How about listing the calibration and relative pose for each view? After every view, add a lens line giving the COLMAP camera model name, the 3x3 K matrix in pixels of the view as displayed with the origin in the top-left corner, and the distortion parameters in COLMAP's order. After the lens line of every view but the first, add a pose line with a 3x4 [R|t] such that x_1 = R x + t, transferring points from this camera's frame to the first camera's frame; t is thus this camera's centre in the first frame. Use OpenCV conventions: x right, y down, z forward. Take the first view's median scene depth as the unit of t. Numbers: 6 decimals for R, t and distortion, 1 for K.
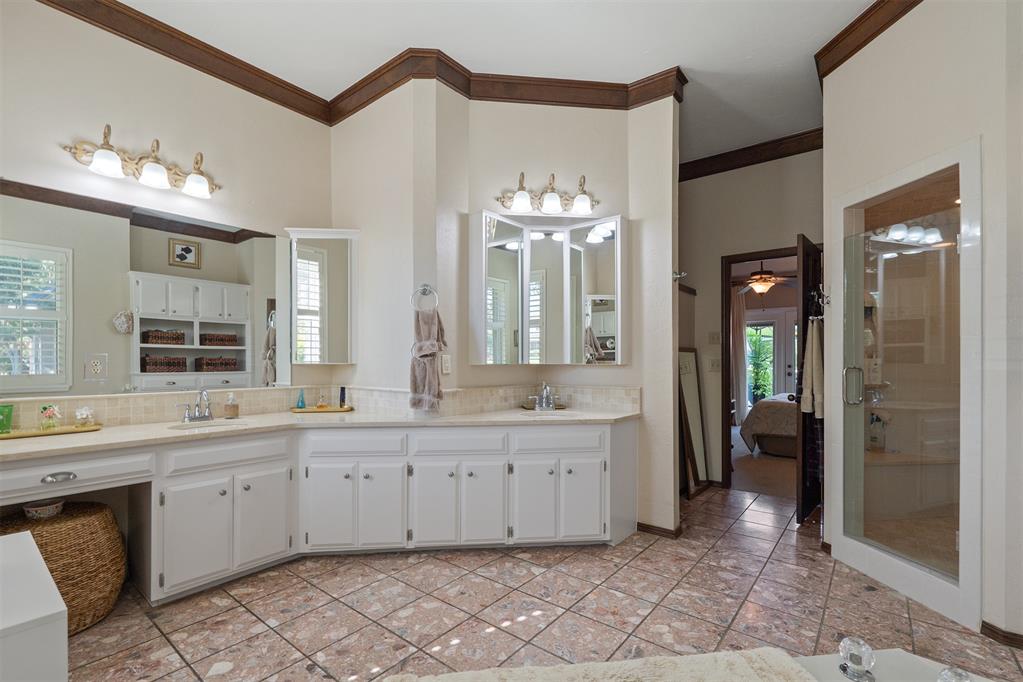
lens RADIAL K [[459.8, 0, 510.7], [0, 459.8, 364.1], [0, 0, 1]] dist [0.000268, 0.000075]
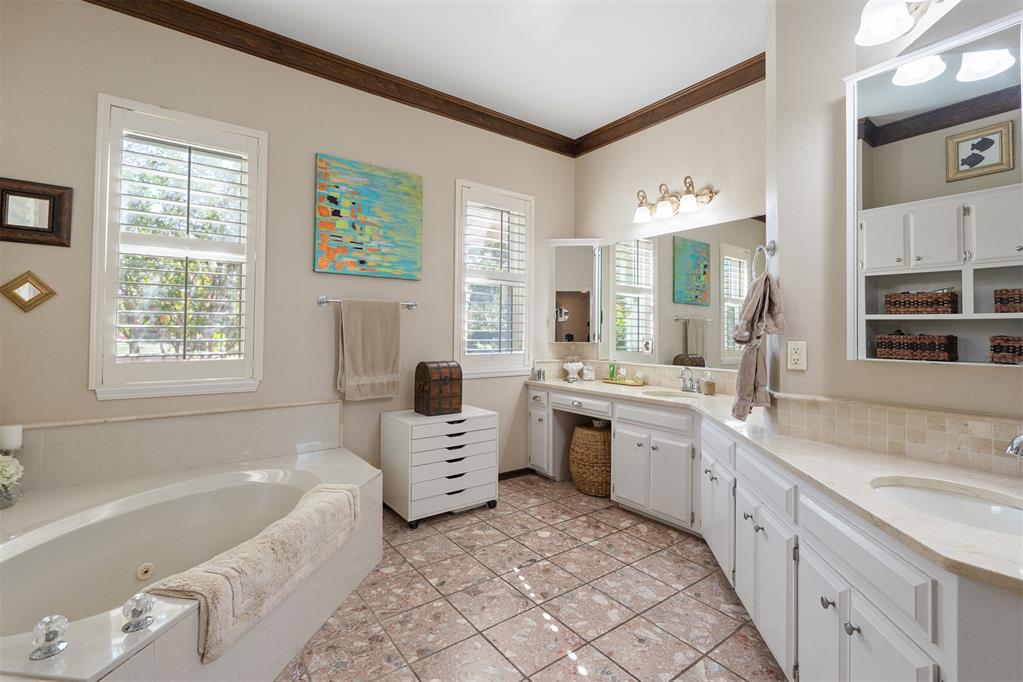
lens RADIAL K [[456.4, 0, 510.5], [0, 456.4, 320.9], [0, 0, 1]] dist [0.000766, 0.000088]
pose [[-0.250529, -0.027724, -0.967712, 0.758513], [-0.015239, 0.999579, -0.024692, -0.034926], [0.967989, 0.008561, -0.250846, 1.005148]]
